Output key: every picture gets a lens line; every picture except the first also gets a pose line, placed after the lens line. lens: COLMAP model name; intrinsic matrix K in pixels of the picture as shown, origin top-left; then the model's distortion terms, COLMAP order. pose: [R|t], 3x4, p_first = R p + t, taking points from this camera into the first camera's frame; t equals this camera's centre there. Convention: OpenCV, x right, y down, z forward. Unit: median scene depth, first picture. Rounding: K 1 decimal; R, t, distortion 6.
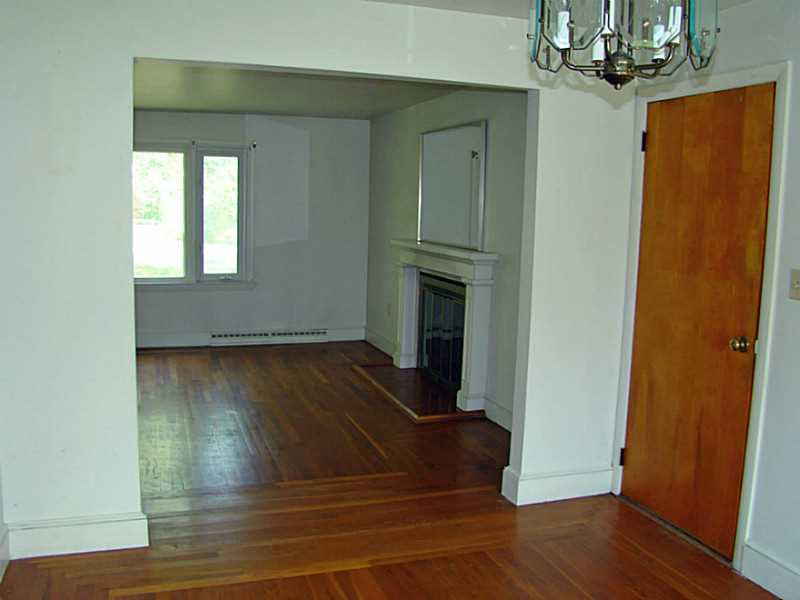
lens RADIAL K [[748.6, 0, 400.1], [0, 748.6, 292.2], [0, 0, 1]] dist [-0.121101, 0.000000]
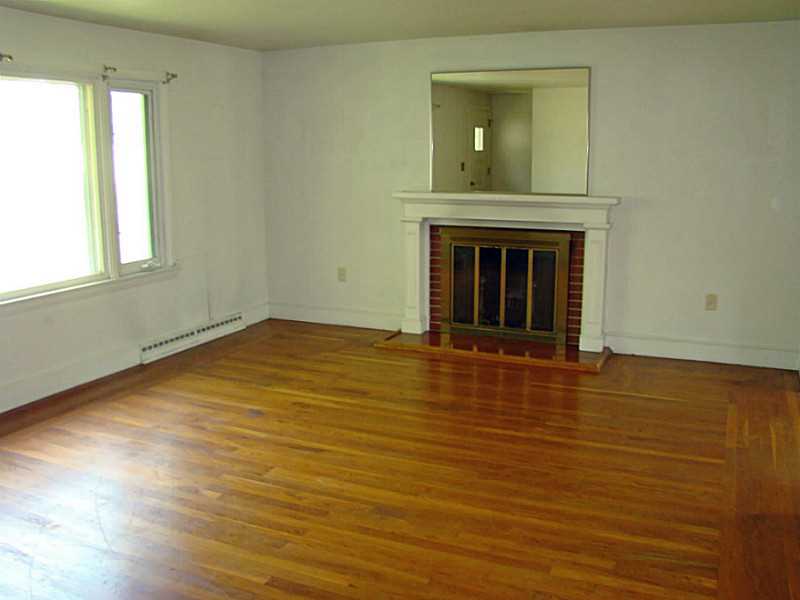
lens RADIAL K [[748.6, 0, 399.3], [0, 748.6, 297.6], [0, 0, 1]] dist [-0.121101, 0.000000]
pose [[0.680577, -0.166909, 0.713412, -0.580558], [0.107465, 0.985916, 0.128145, -0.054002], [-0.724753, -0.010546, 0.688929, 0.341859]]
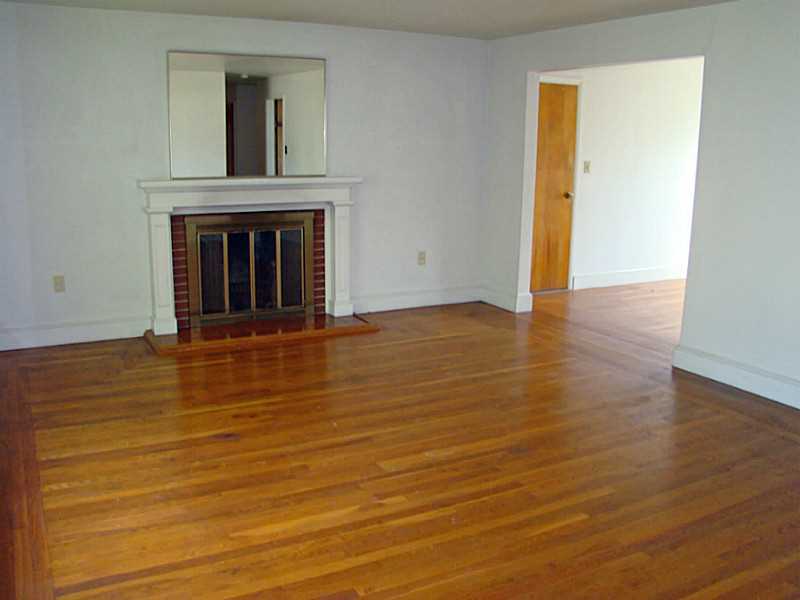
lens RADIAL K [[748.6, 0, 397.8], [0, 748.6, 304.7], [0, 0, 1]] dist [-0.121101, 0.000000]
pose [[-0.158215, -0.242238, 0.957230, -0.737866], [0.099644, 0.960574, 0.259554, -0.108189], [-0.982364, 0.136448, -0.127839, 0.761411]]
